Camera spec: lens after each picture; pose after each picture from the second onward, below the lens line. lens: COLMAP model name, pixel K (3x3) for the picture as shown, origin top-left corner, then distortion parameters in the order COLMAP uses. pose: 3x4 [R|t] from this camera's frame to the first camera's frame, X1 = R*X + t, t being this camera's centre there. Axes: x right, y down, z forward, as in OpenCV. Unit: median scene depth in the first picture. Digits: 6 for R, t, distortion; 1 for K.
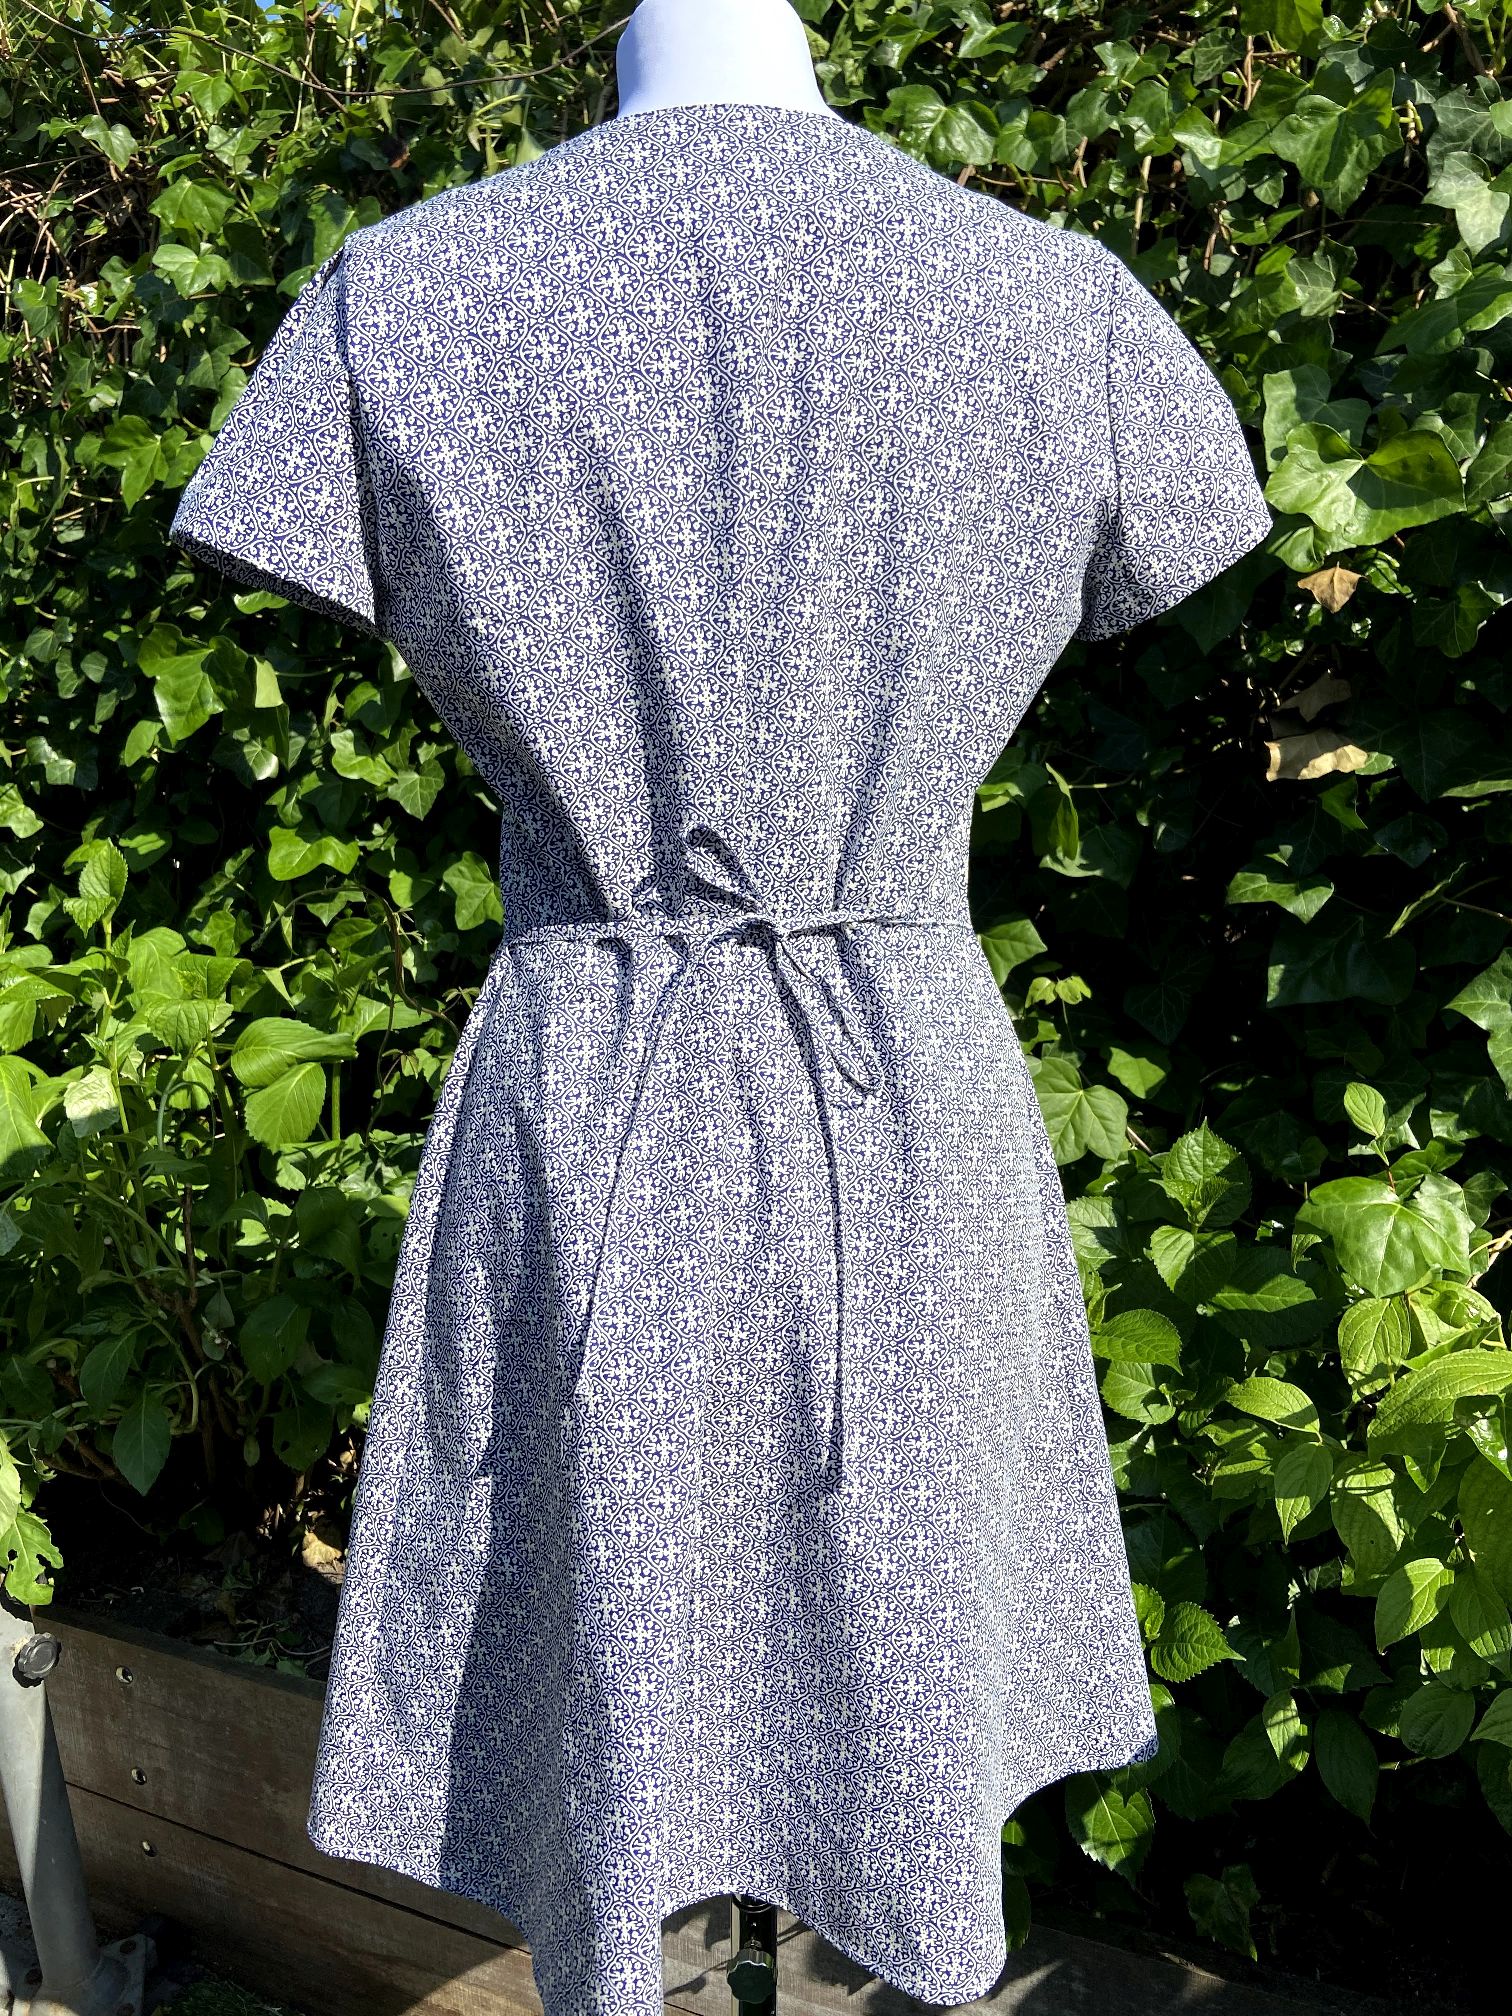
lens RADIAL K [[1698.1, 0, 880.9], [0, 1698.1, 959.9], [0, 0, 1]] dist [0.154069, -0.224951]
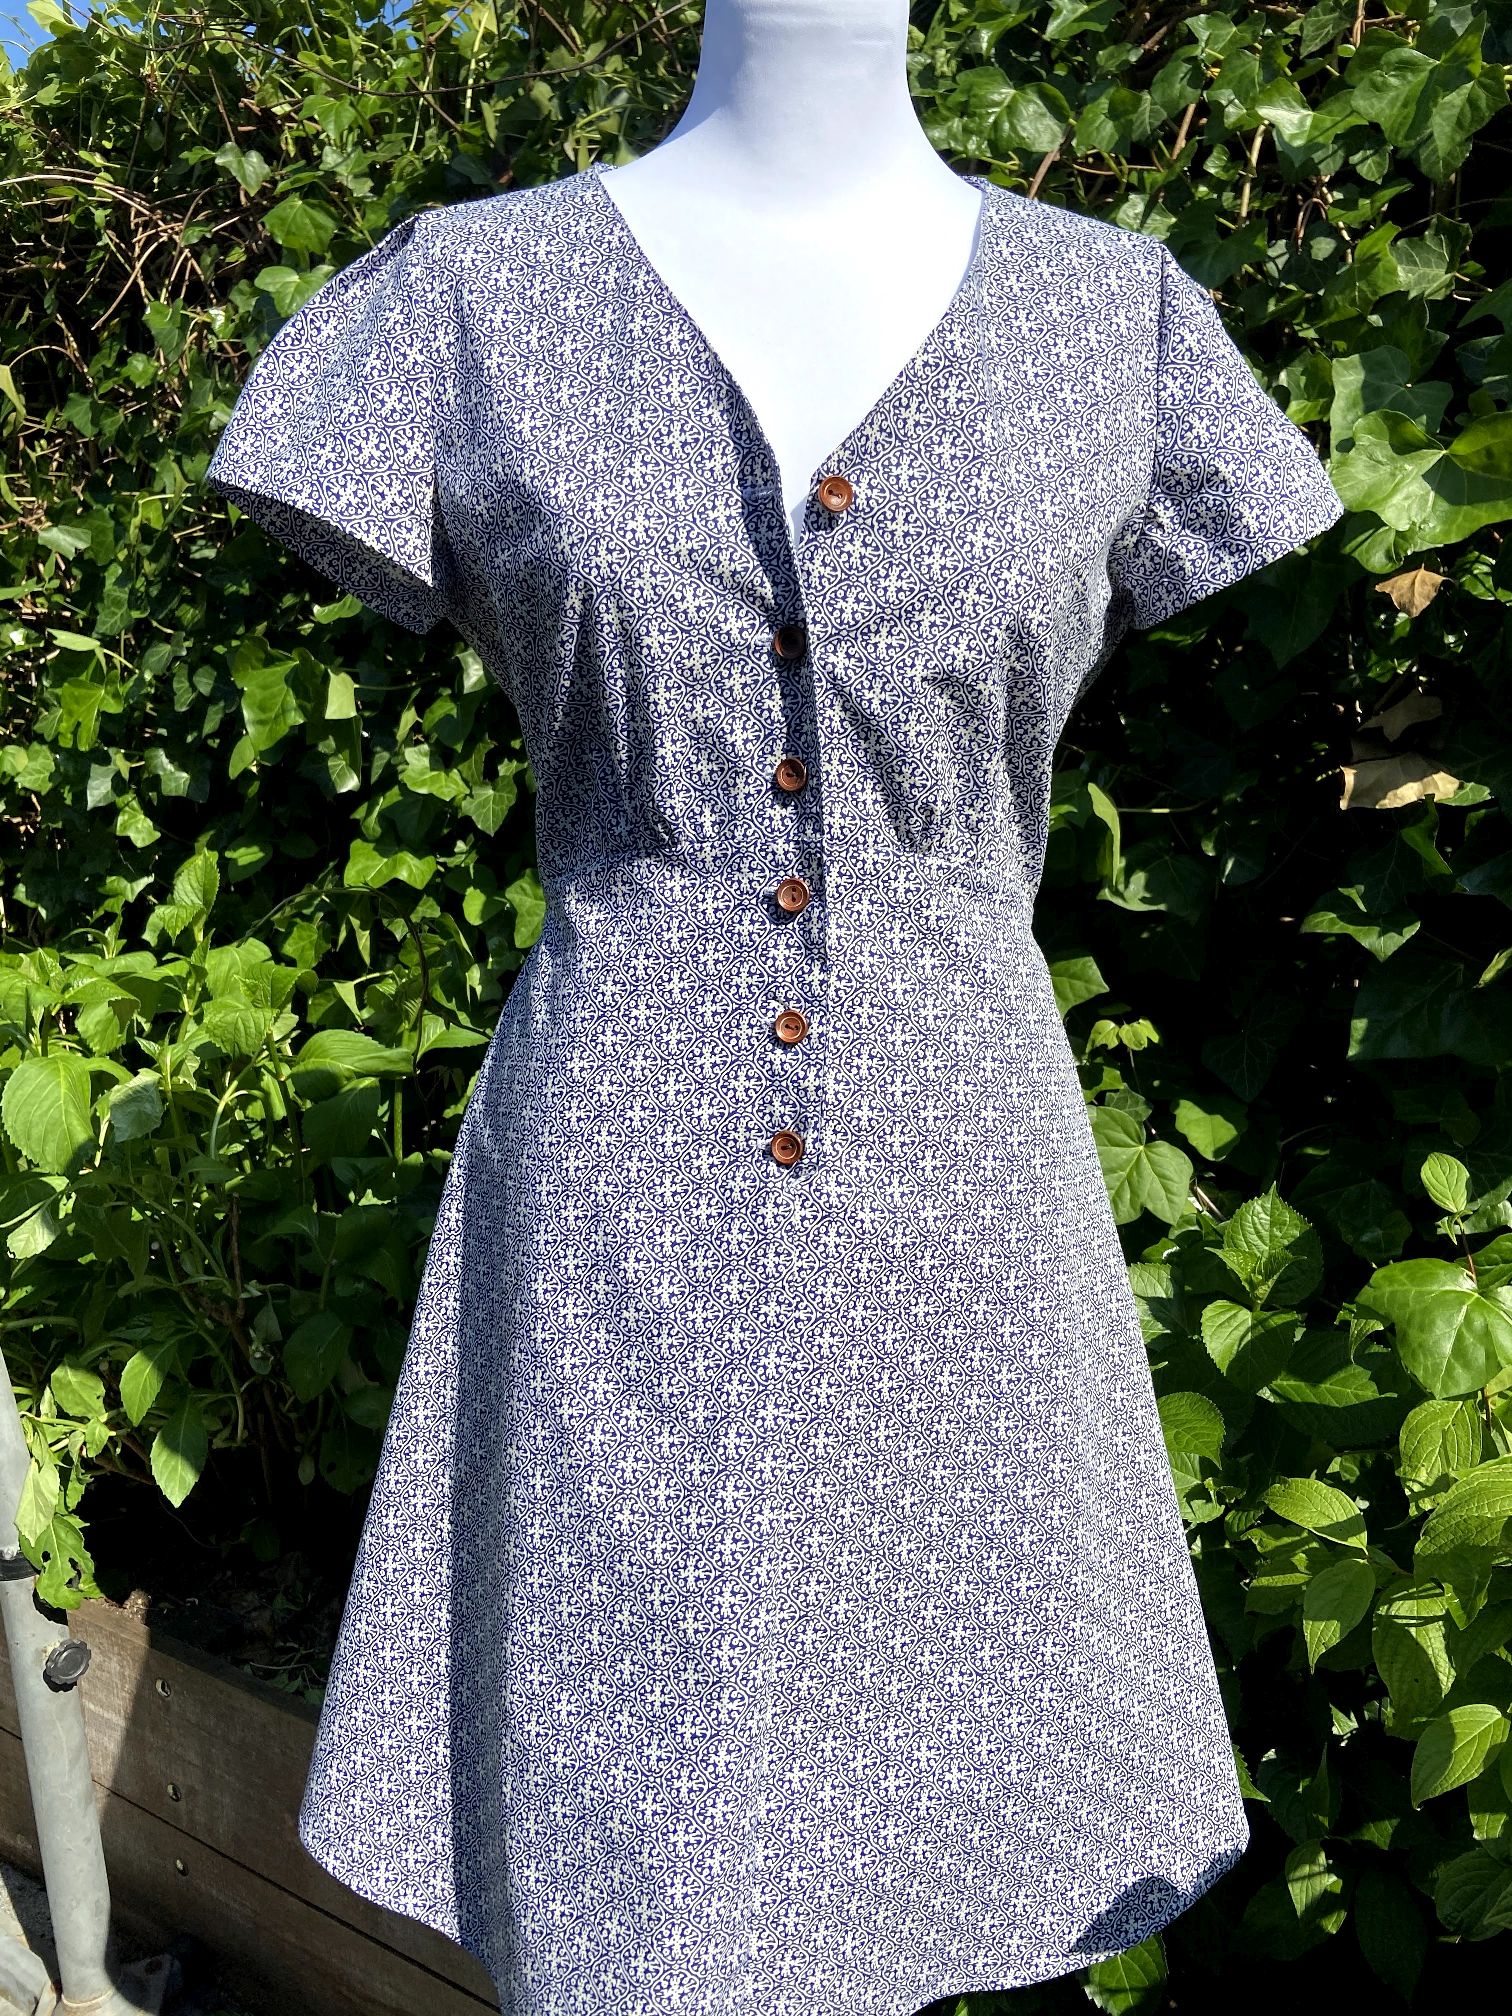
lens RADIAL K [[1698.1, 0, 880.9], [0, 1698.1, 959.9], [0, 0, 1]] dist [0.154069, -0.224951]
pose [[0.988195, 0.036127, -0.148878, 0.108728], [-0.040928, 0.998732, -0.029312, 0.009644], [0.147630, 0.035060, 0.988421, 0.069840]]
